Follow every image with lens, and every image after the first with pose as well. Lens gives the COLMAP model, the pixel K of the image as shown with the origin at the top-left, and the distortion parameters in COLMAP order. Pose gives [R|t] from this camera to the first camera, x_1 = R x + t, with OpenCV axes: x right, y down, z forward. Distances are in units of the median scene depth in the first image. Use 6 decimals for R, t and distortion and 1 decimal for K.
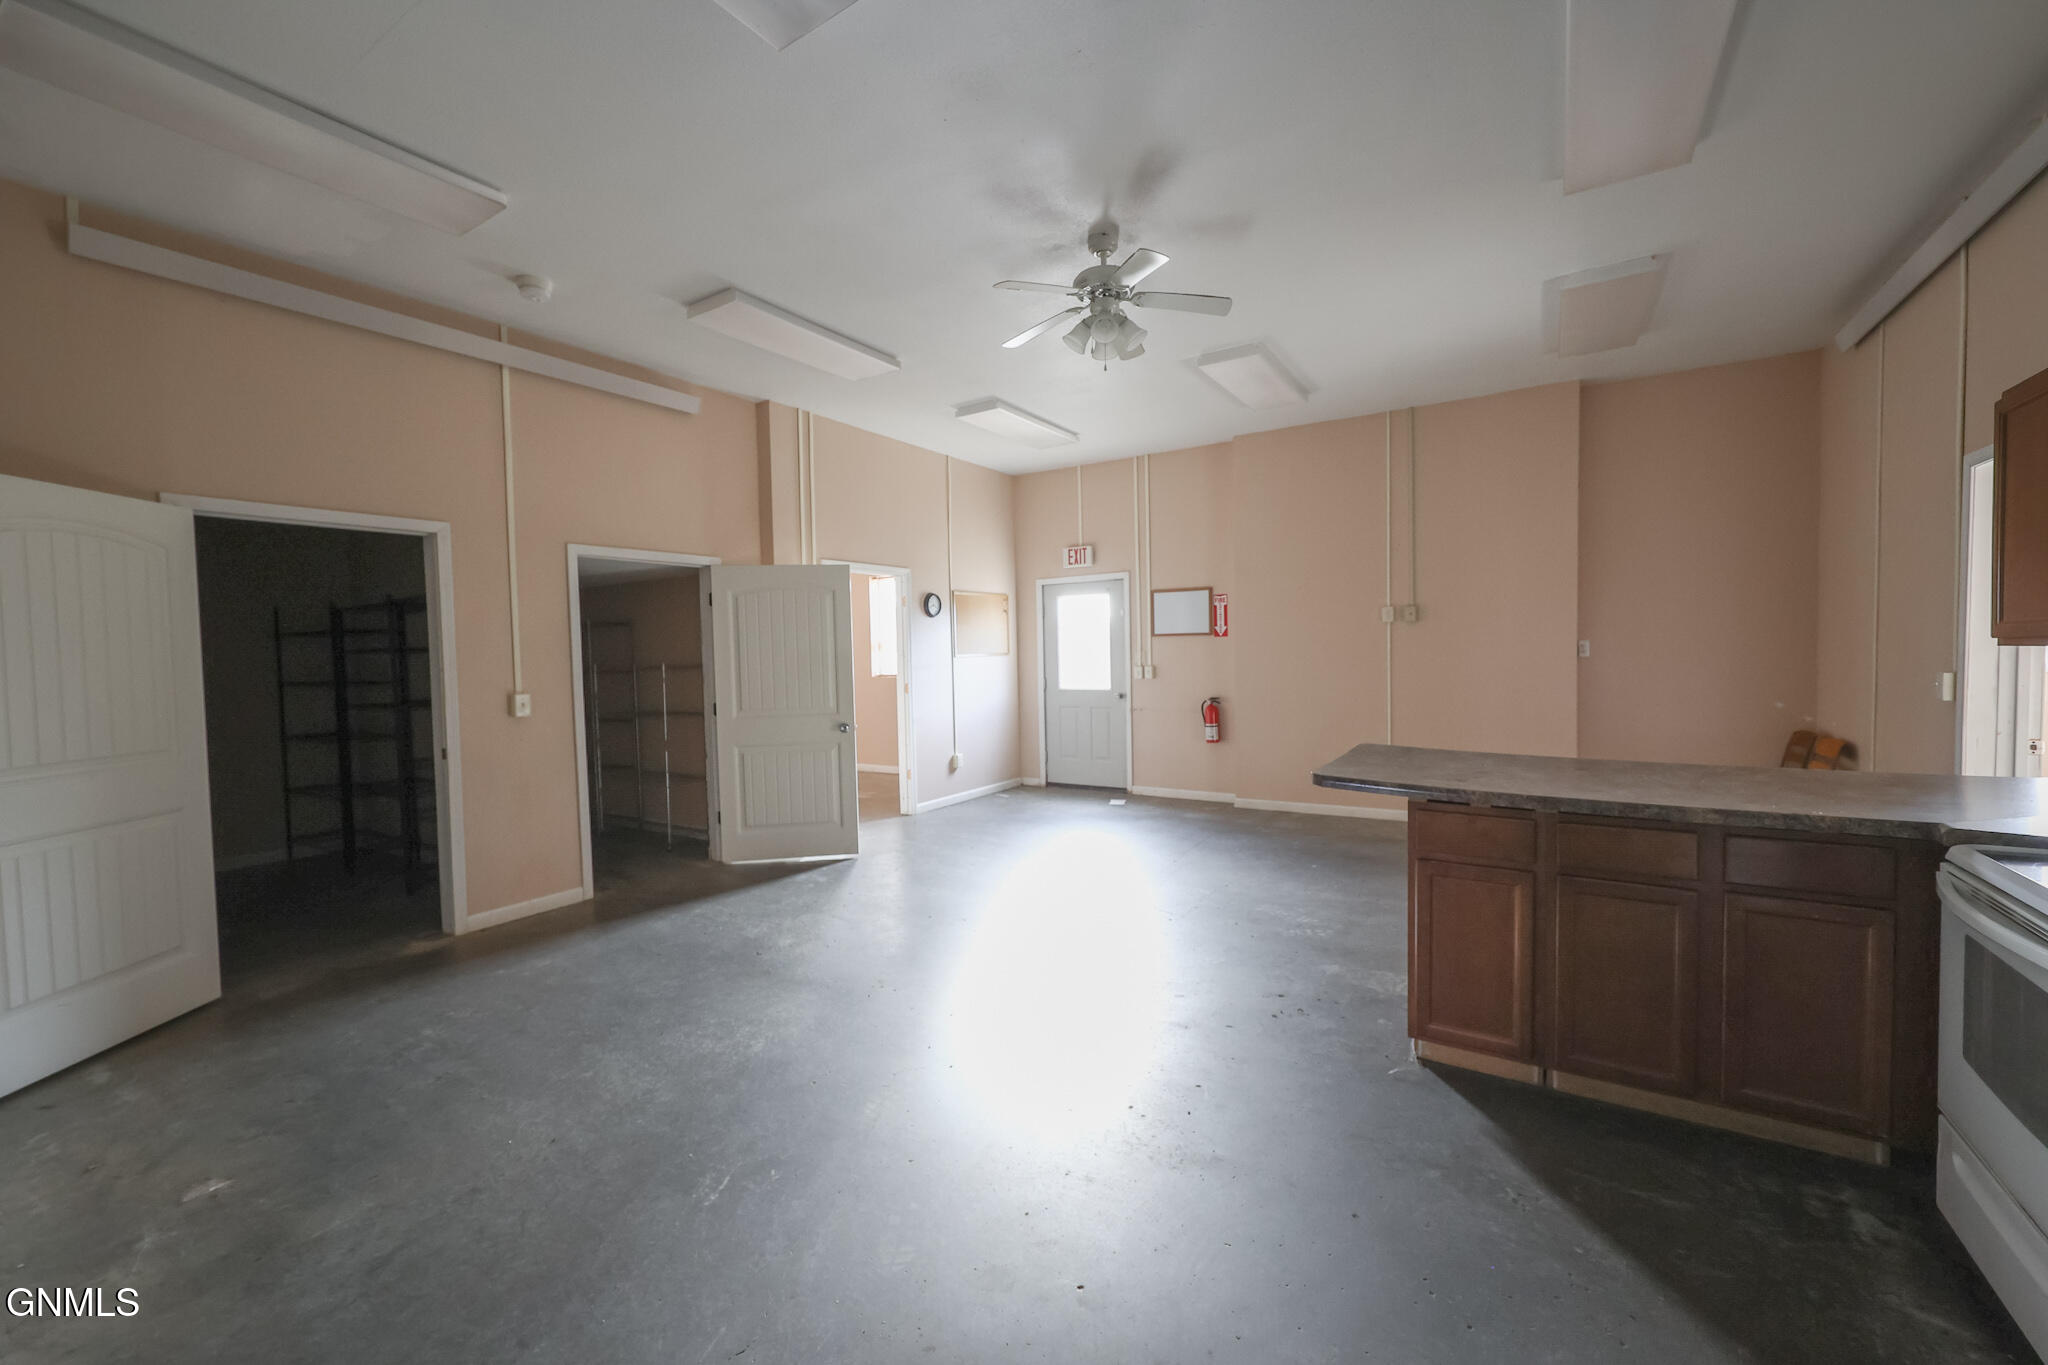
lens RADIAL K [[818.9, 0, 1030.0], [0, 818.9, 688.3], [0, 0, 1]] dist [0.000631, -0.000197]
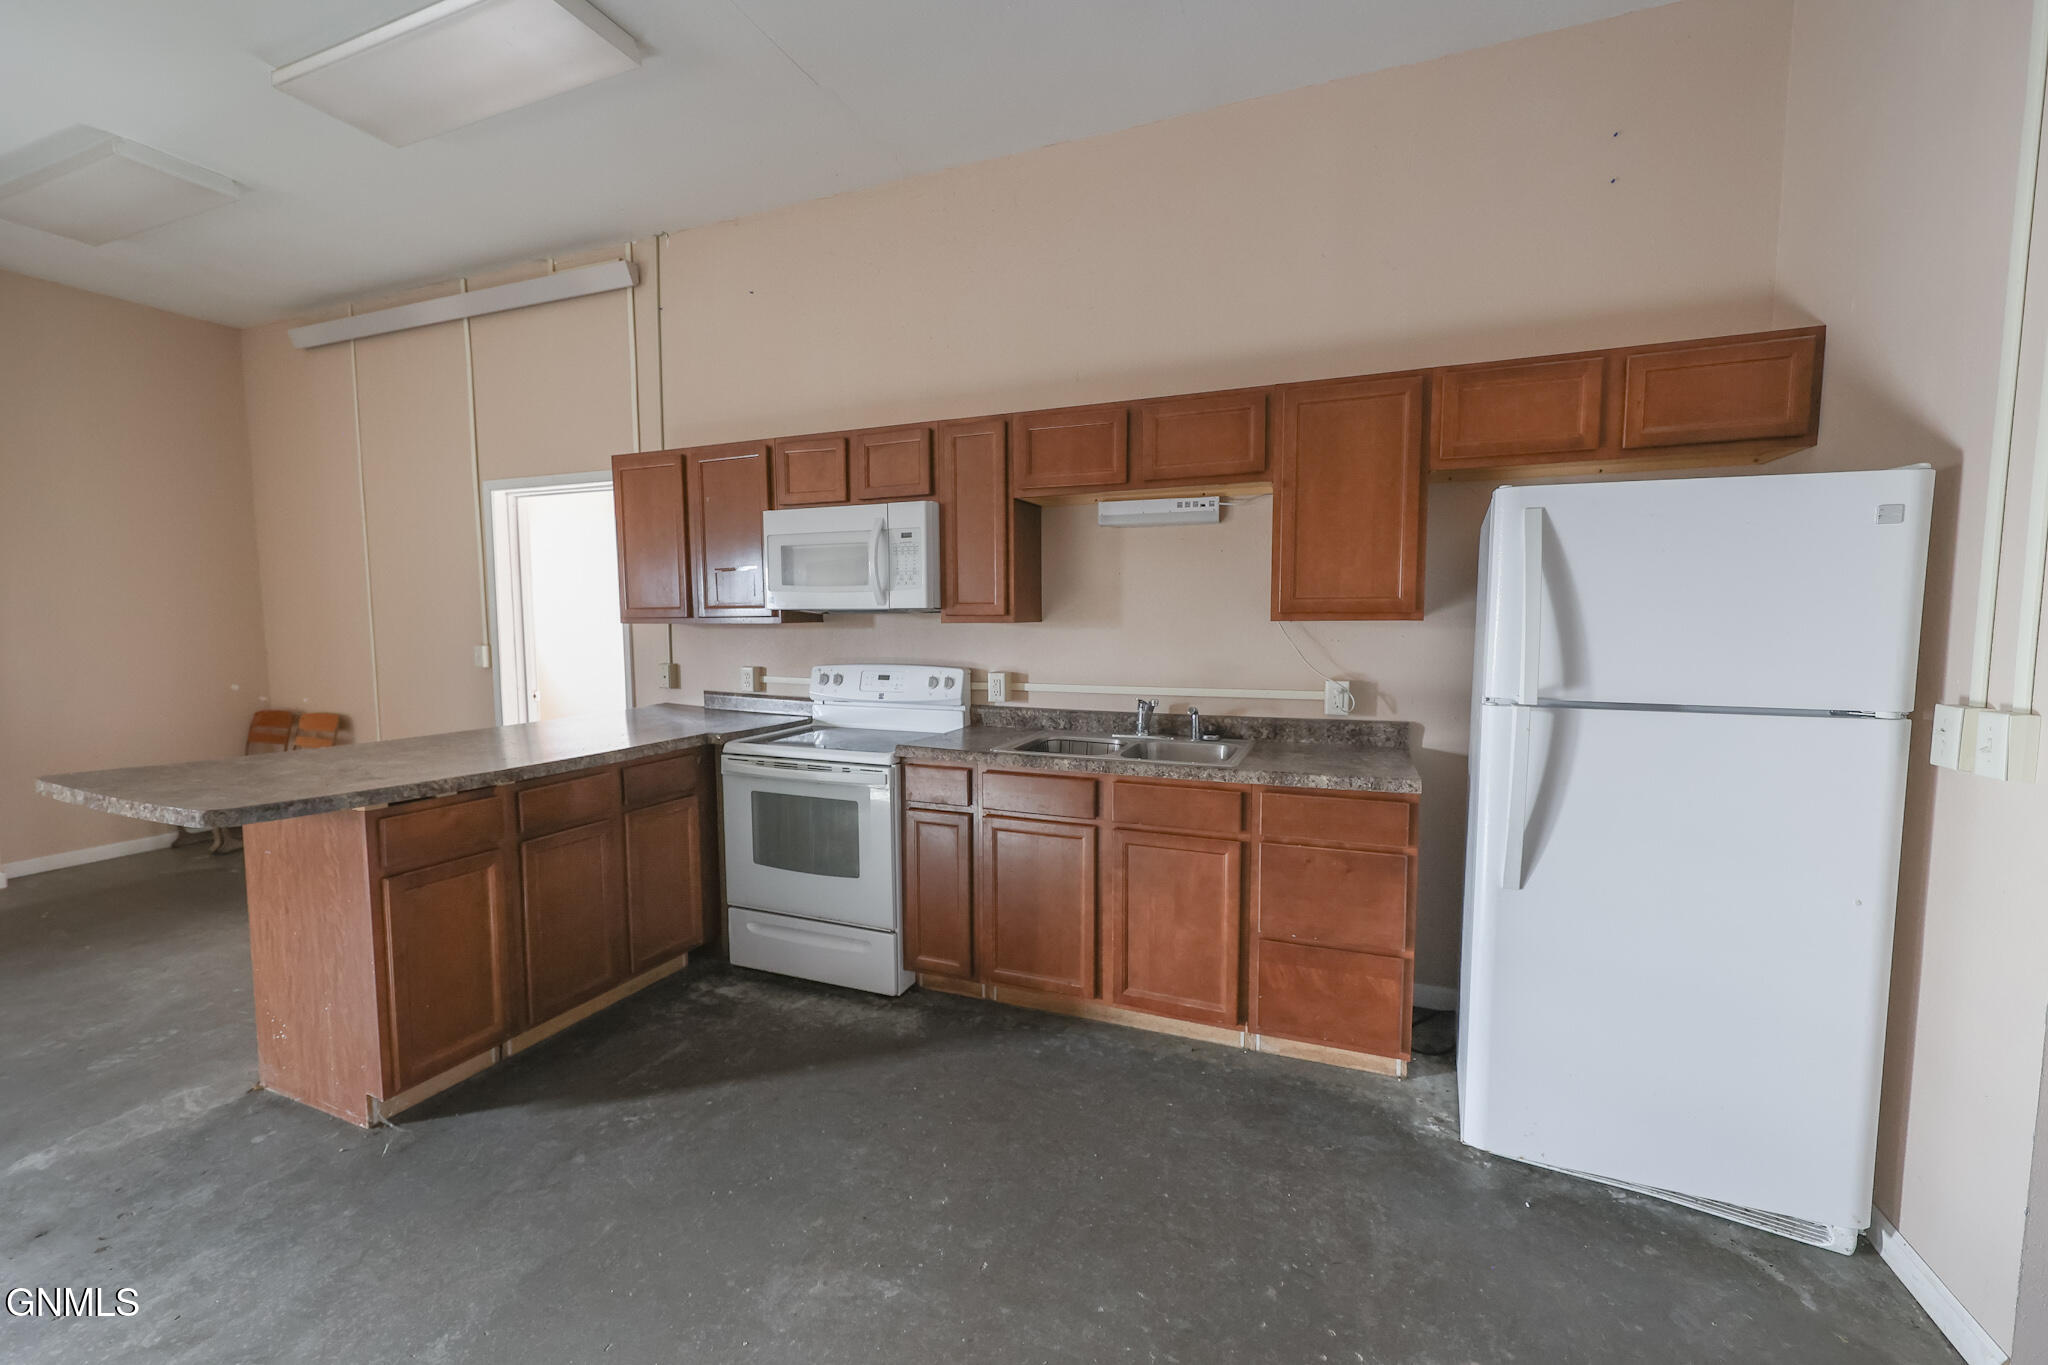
lens RADIAL K [[818.9, 0, 1030.0], [0, 818.9, 688.3], [0, 0, 1]] dist [0.000631, -0.000197]
pose [[-0.189086, -0.063819, 0.979884, -0.462503], [0.049238, 0.996014, 0.074371, -0.009642], [-0.980725, 0.062310, -0.185190, 0.543118]]
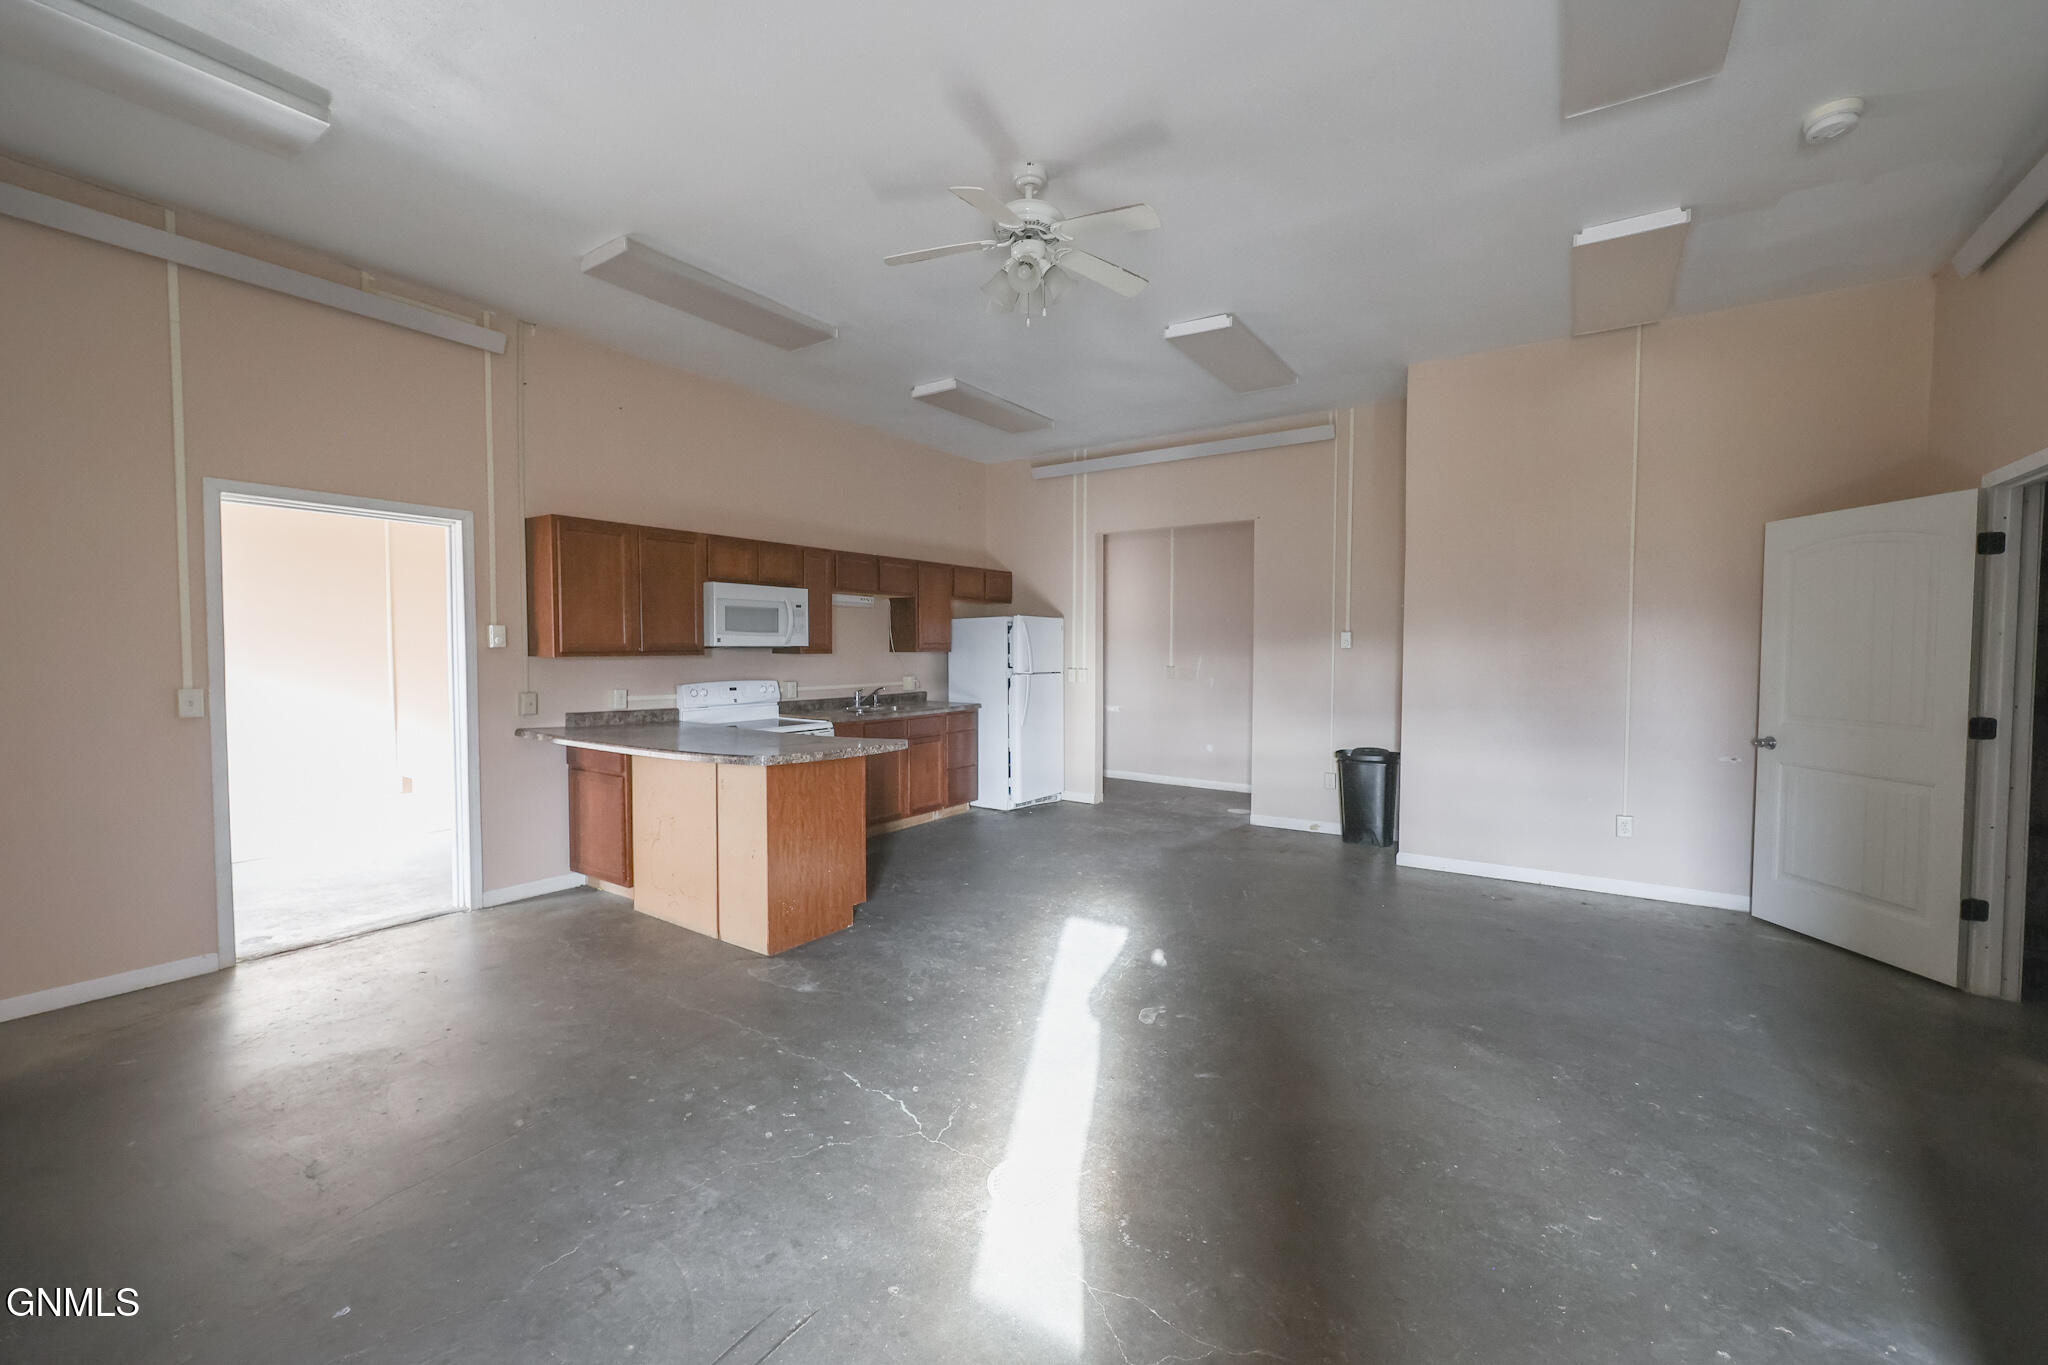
lens RADIAL K [[807.8, 0, 1020.1], [0, 807.8, 675.3], [0, 0, 1]] dist [-0.000077, -0.000056]
pose [[-0.999161, 0.019405, 0.036060, 0.111698], [0.022147, 0.996764, 0.077267, -0.126142], [-0.034444, 0.078001, -0.996358, 2.707029]]
